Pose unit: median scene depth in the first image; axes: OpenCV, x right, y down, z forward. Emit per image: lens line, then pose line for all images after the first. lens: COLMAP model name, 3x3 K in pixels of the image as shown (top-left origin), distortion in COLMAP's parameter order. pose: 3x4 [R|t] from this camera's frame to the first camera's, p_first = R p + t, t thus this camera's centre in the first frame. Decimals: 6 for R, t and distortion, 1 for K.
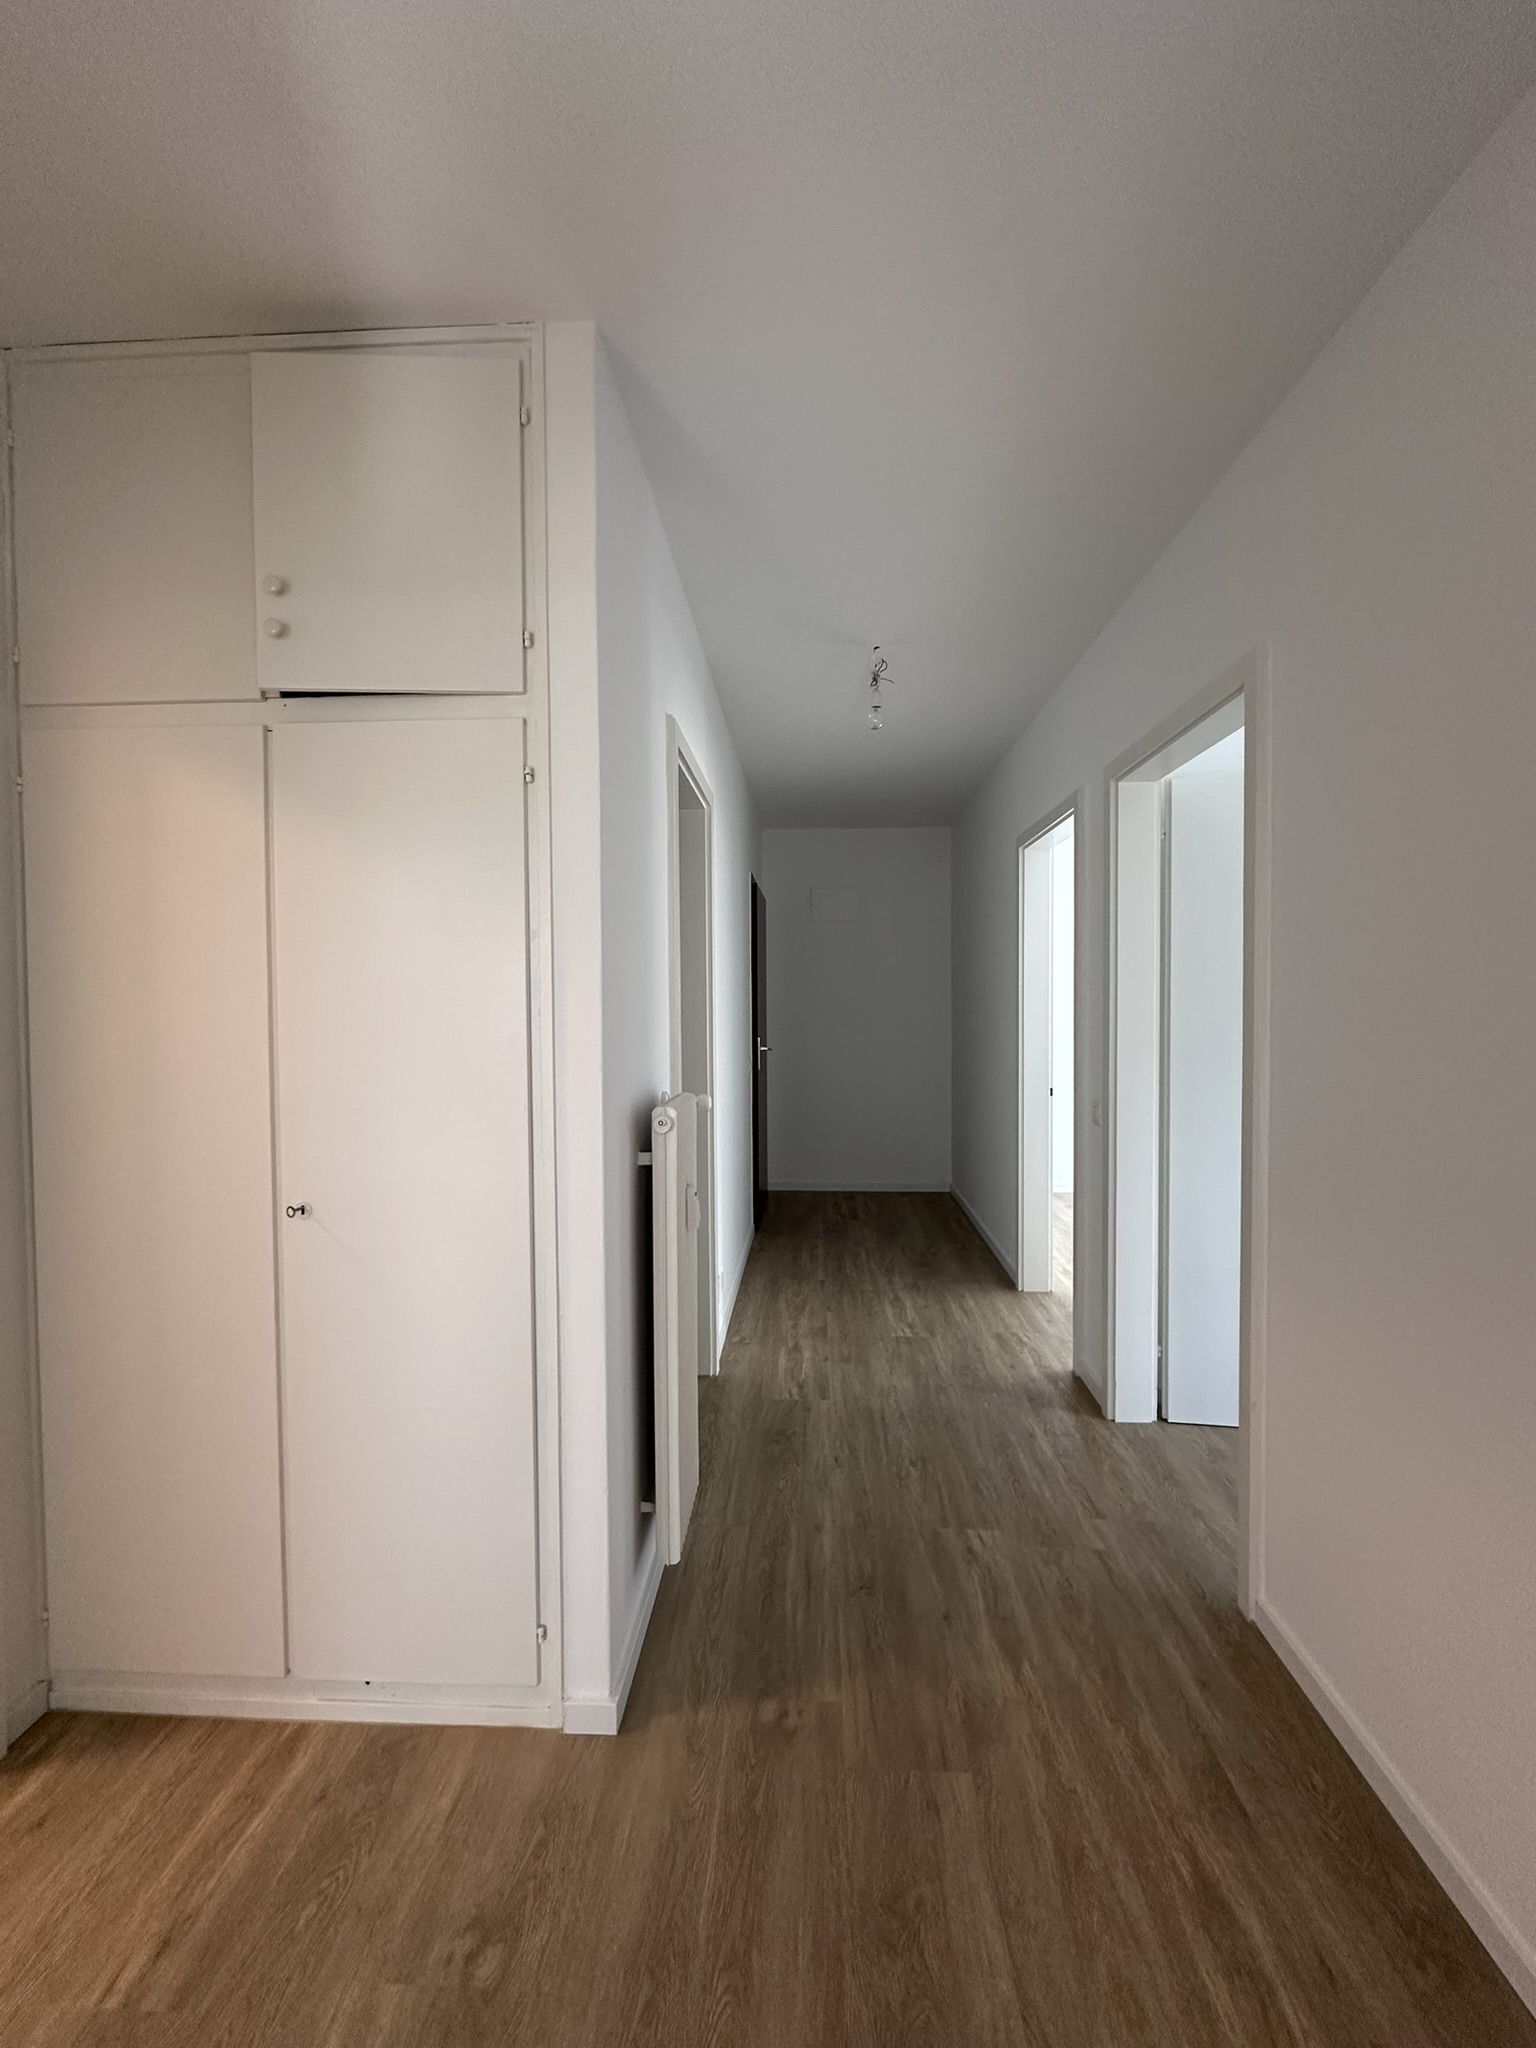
lens RADIAL K [[818.1, 0, 769.7], [0, 818.1, 1019.7], [0, 0, 1]] dist [-0.003217, 0.001071]
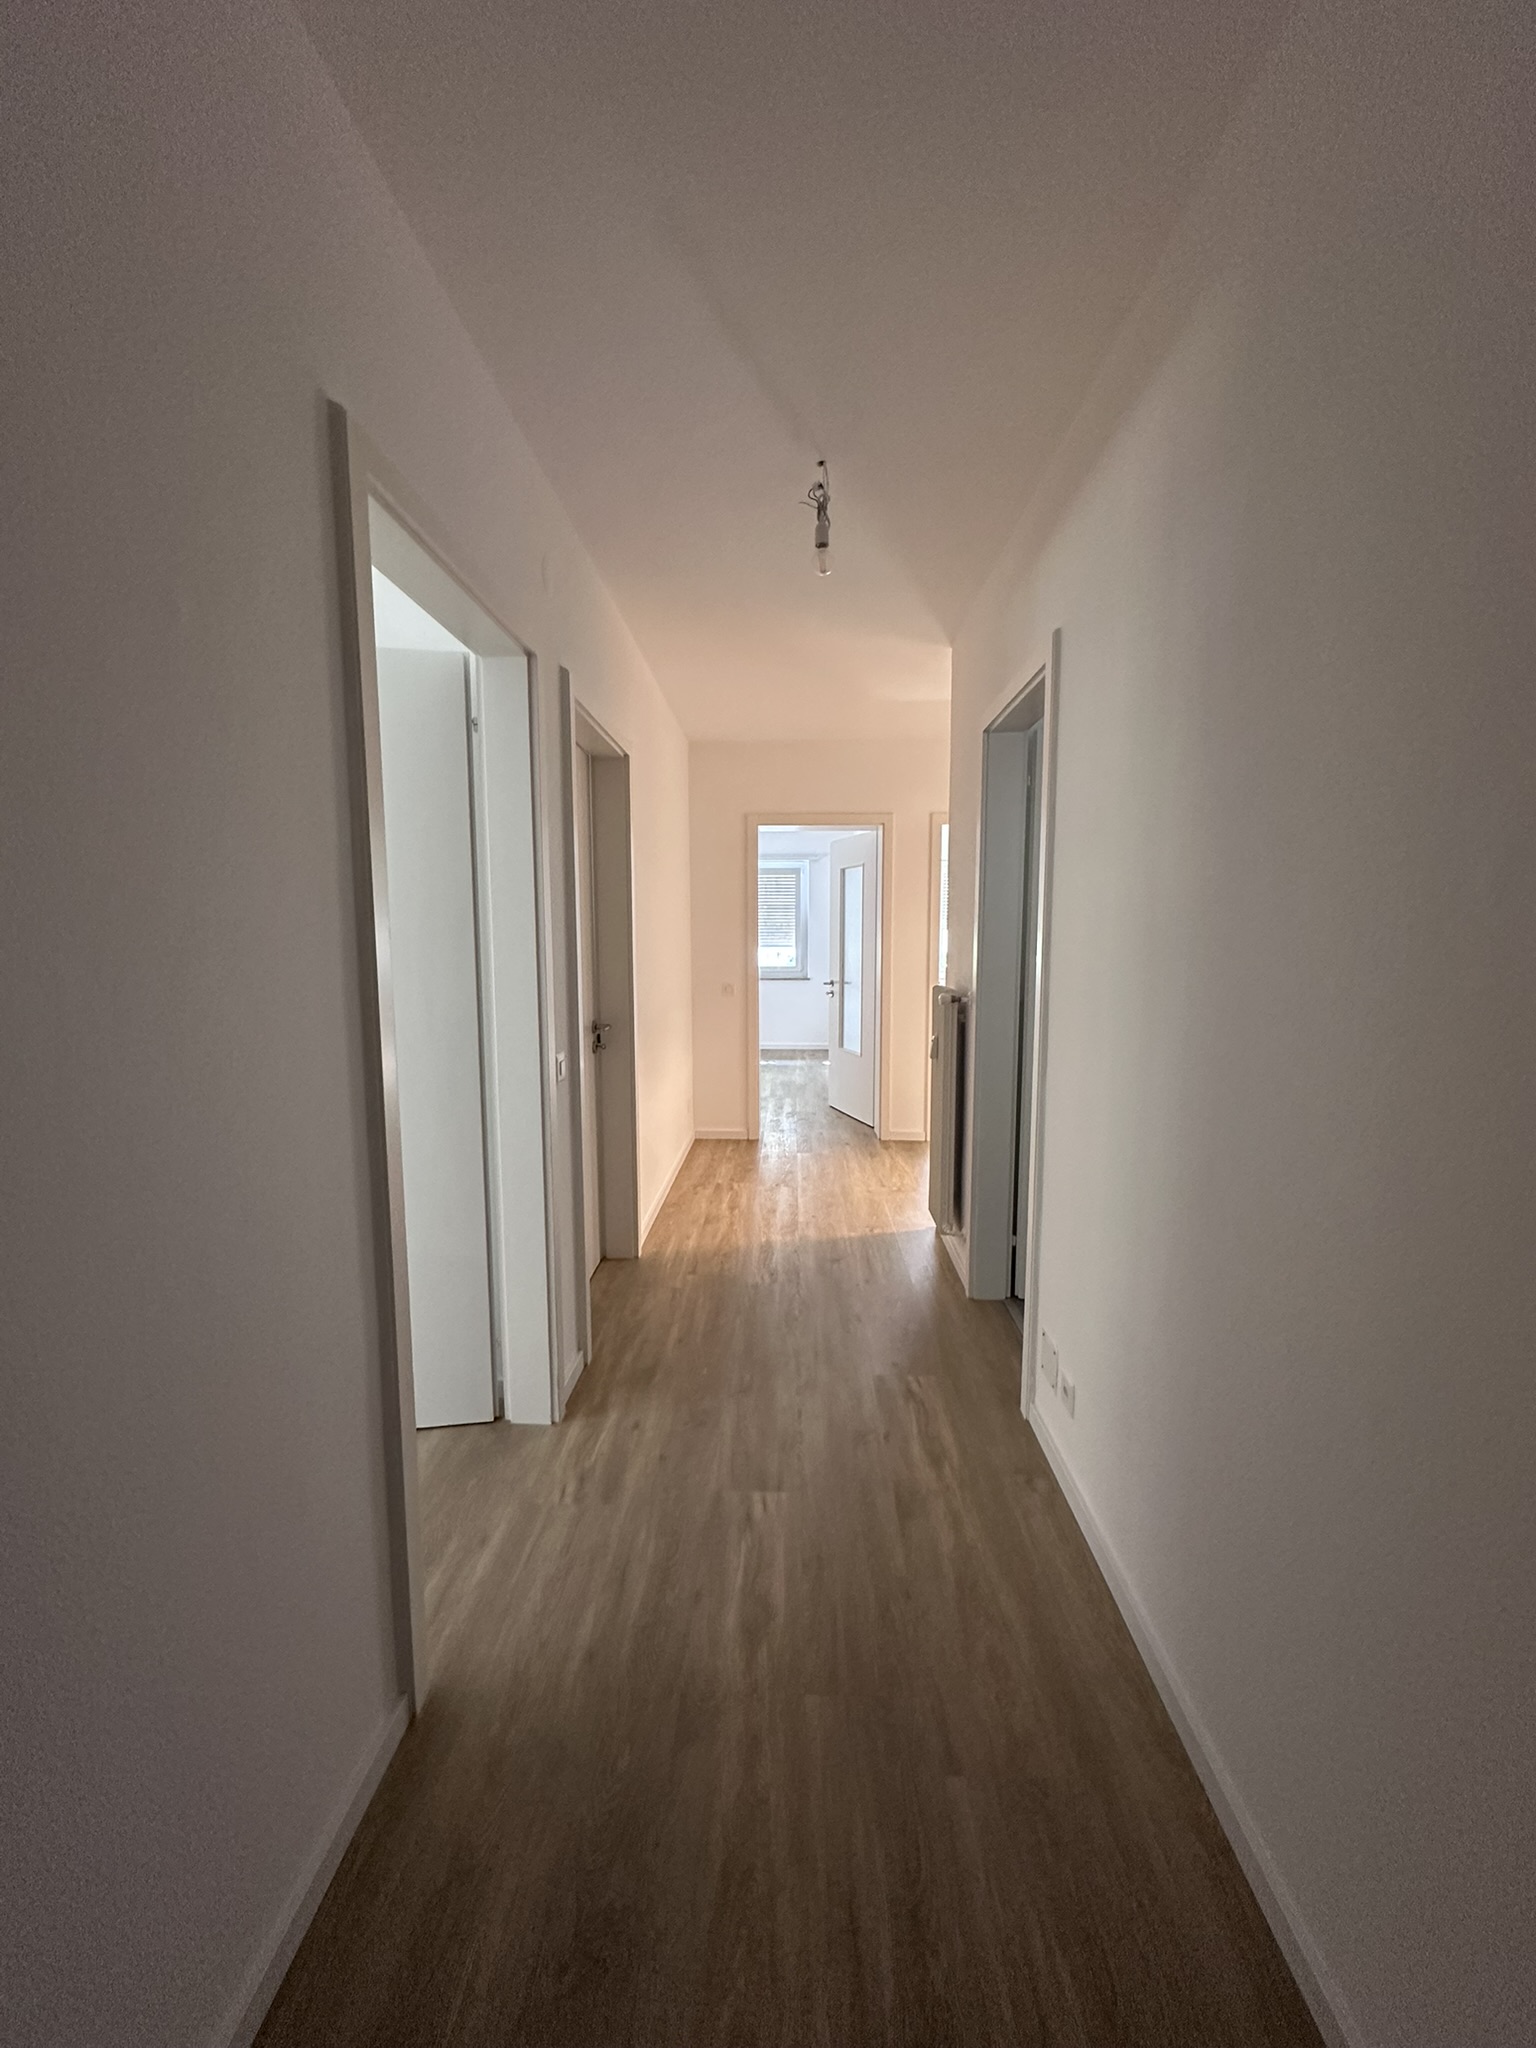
lens RADIAL K [[818.1, 0, 772.3], [0, 818.1, 1024.1], [0, 0, 1]] dist [-0.003217, 0.001071]
pose [[-0.999562, 0.008644, -0.028312, 0.165488], [0.004846, 0.991294, 0.131580, -0.031983], [0.029203, 0.131385, -0.990901, 1.475906]]
